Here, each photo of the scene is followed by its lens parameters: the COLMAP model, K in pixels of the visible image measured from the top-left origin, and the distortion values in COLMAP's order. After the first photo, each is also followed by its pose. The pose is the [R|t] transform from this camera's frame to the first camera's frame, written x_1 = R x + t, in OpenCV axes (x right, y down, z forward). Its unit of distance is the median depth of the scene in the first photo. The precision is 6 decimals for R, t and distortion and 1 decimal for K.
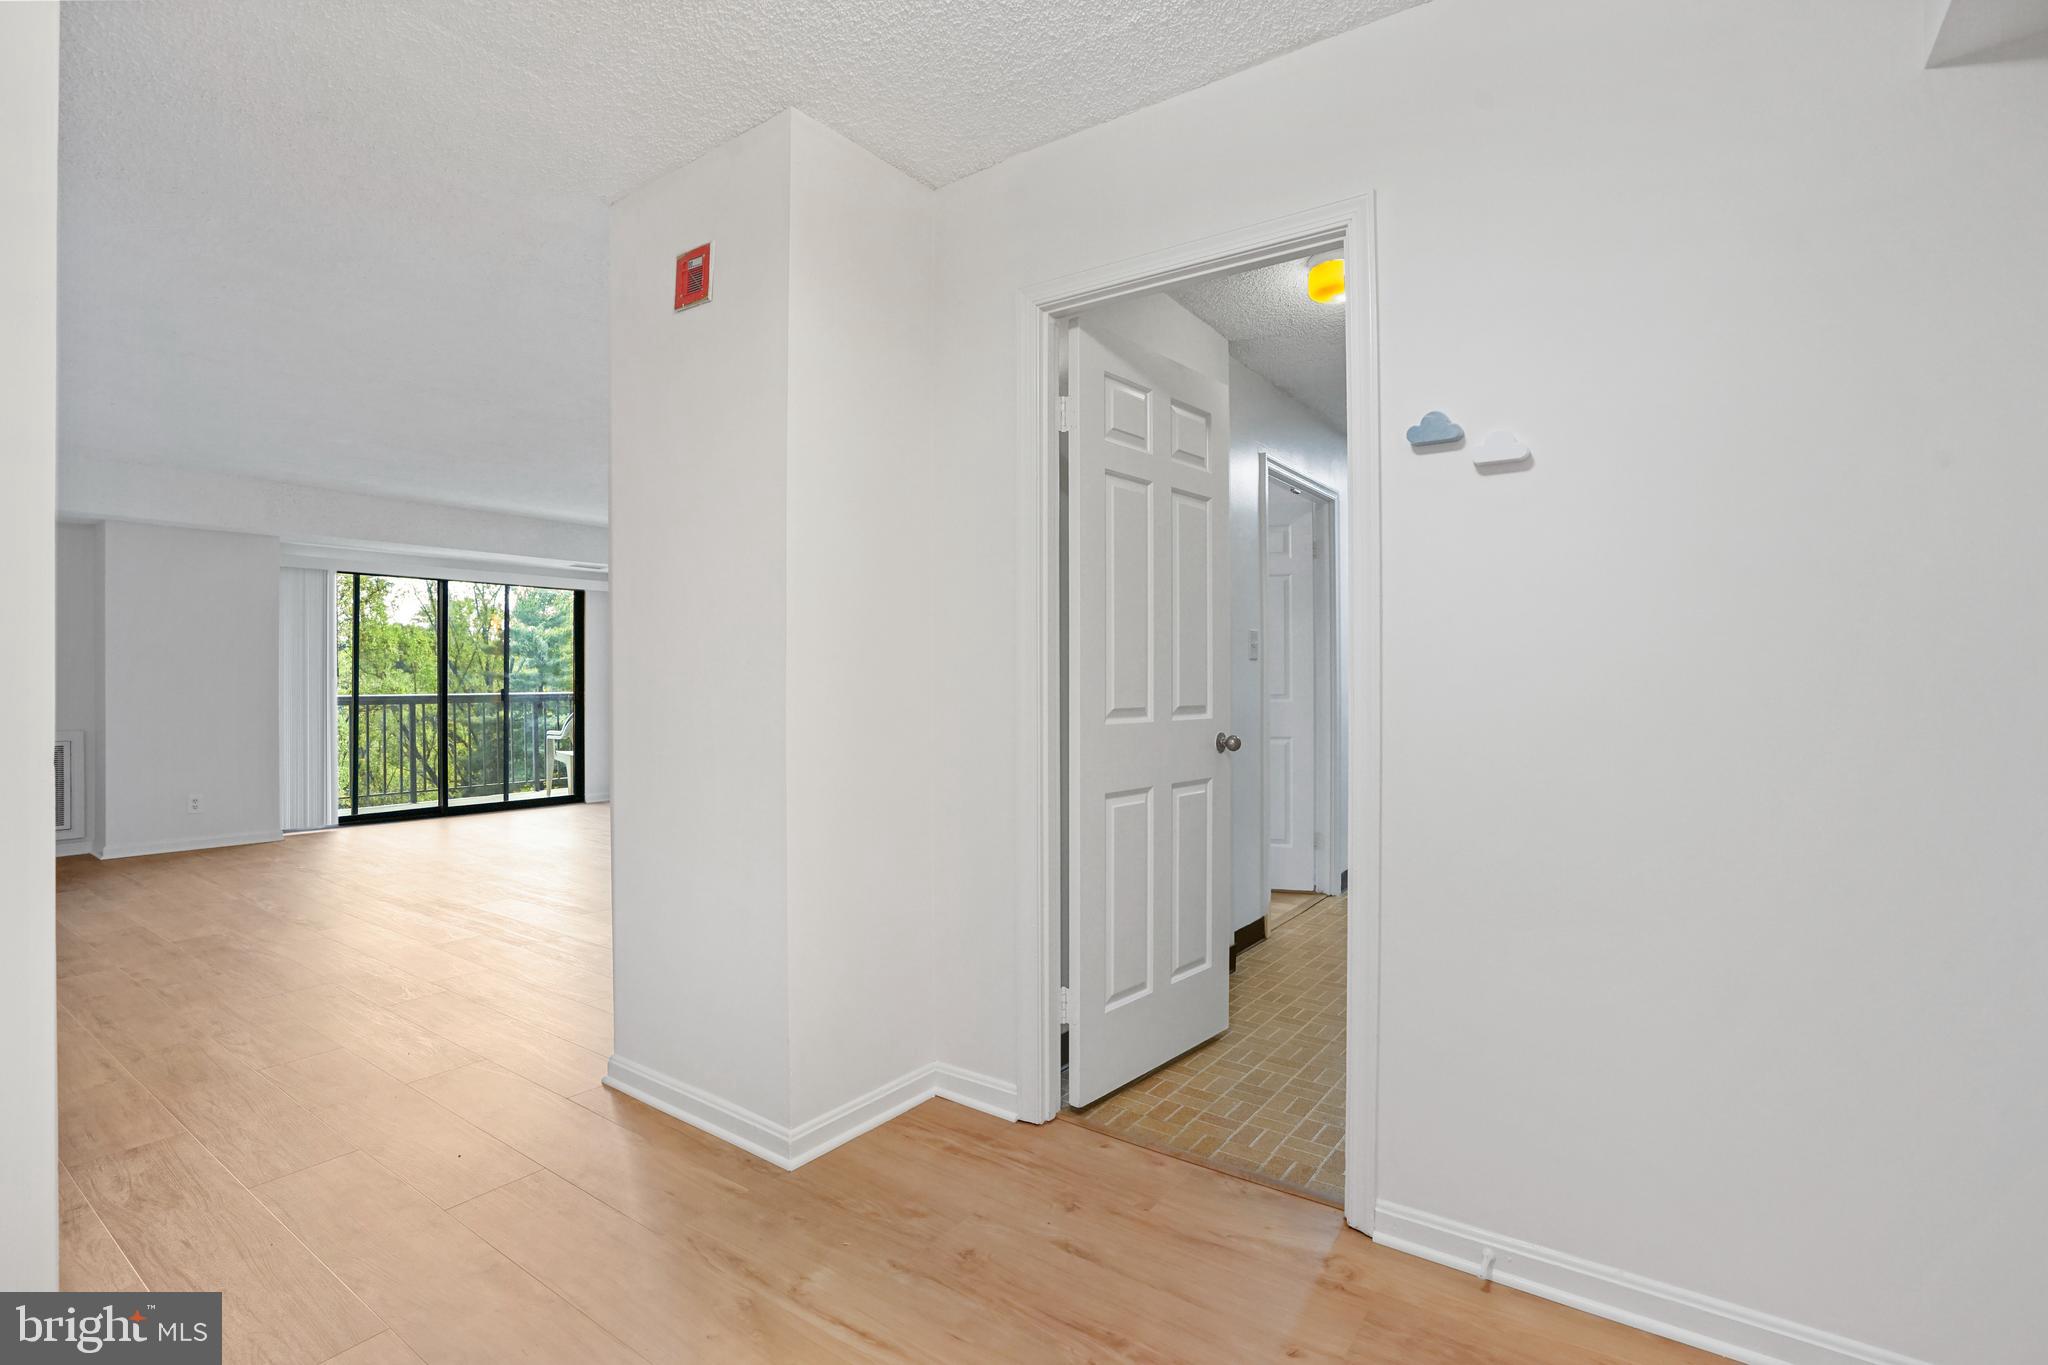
lens RADIAL K [[936.2, 0, 1028.6], [0, 936.2, 674.5], [0, 0, 1]] dist [-0.034265, 0.006910]
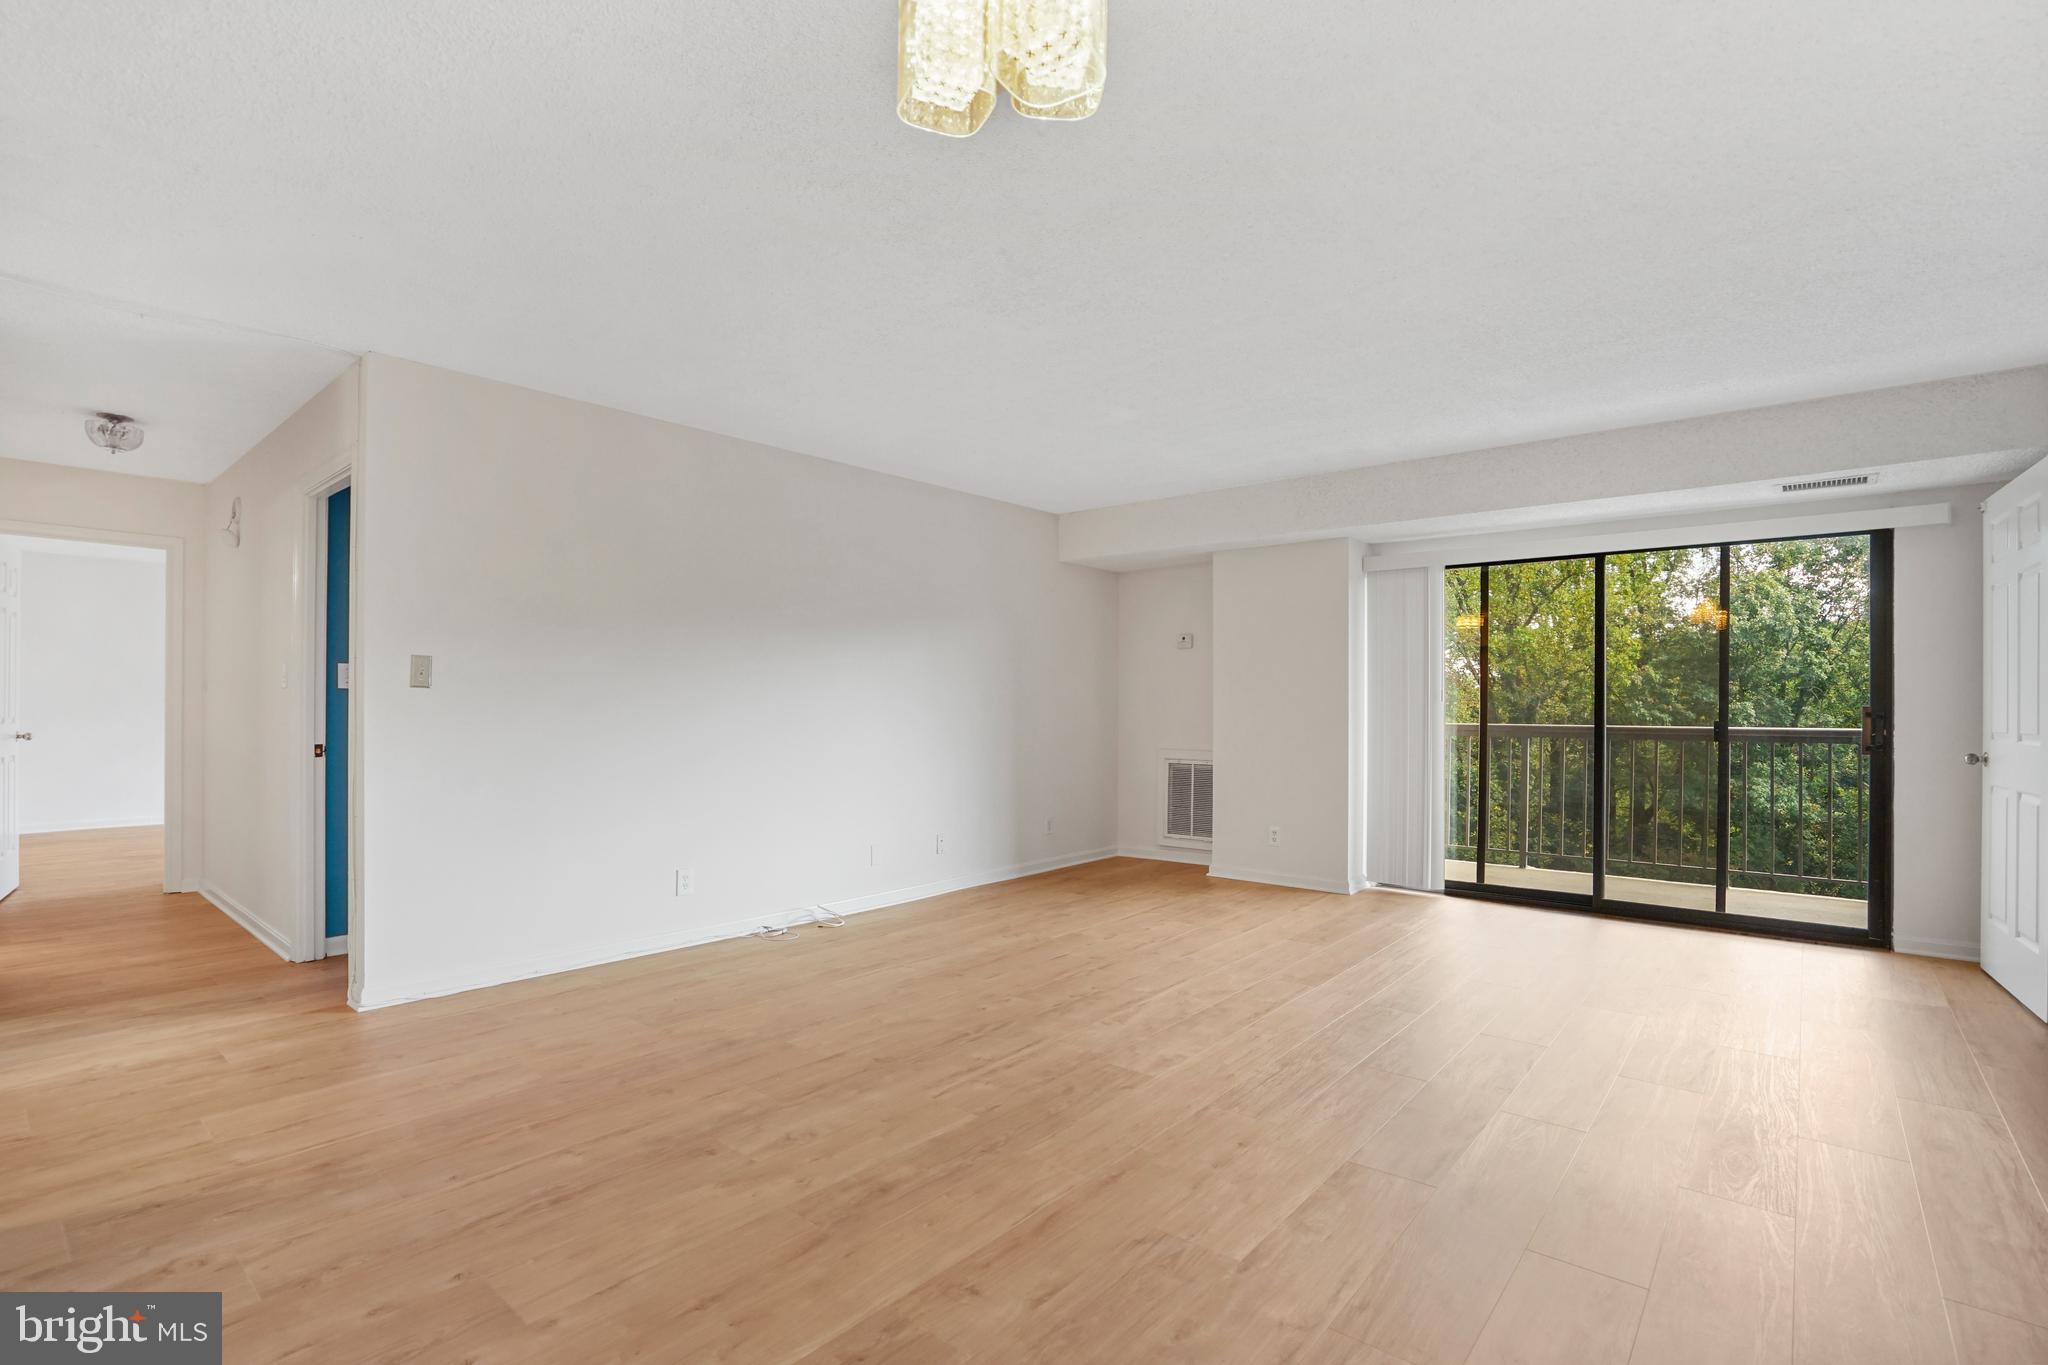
lens RADIAL K [[936.2, 0, 1025.4], [0, 936.2, 697.9], [0, 0, 1]] dist [-0.034265, 0.006910]
pose [[-0.092003, -0.006687, -0.995736, 0.067161], [0.003770, 0.999968, -0.007064, 0.003794], [0.995752, -0.004404, -0.091975, 0.703928]]
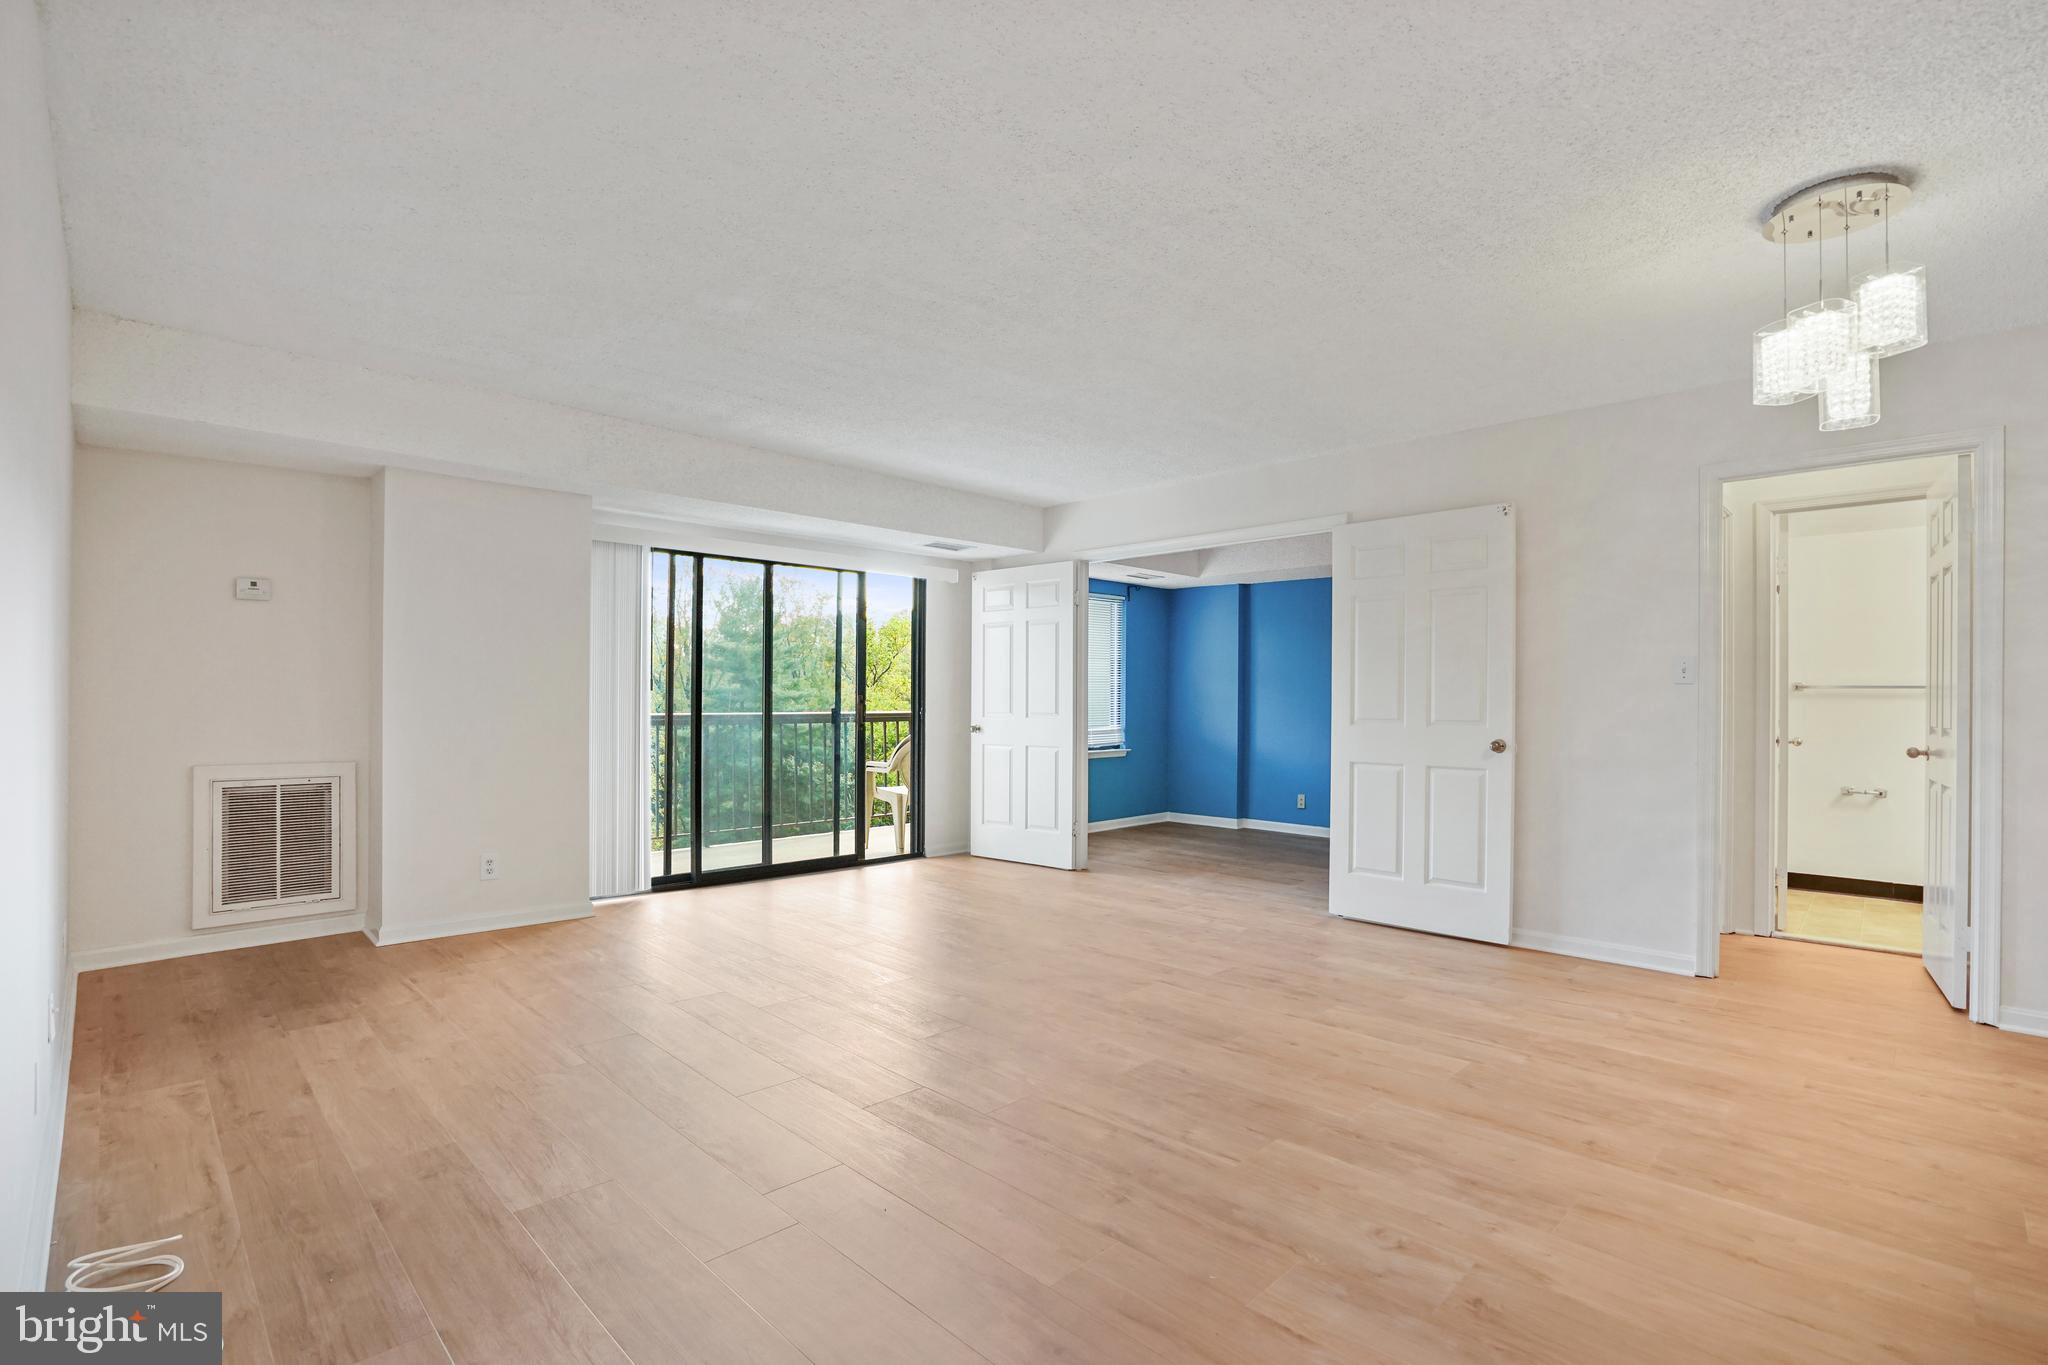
lens RADIAL K [[936.2, 0, 1009.7], [0, 936.2, 685.8], [0, 0, 1]] dist [-0.034265, 0.006910]
pose [[0.981021, 0.004994, -0.193835, -0.315474], [-0.006108, 0.999968, -0.005153, 0.001933], [0.193803, 0.006239, 0.981021, 0.310178]]
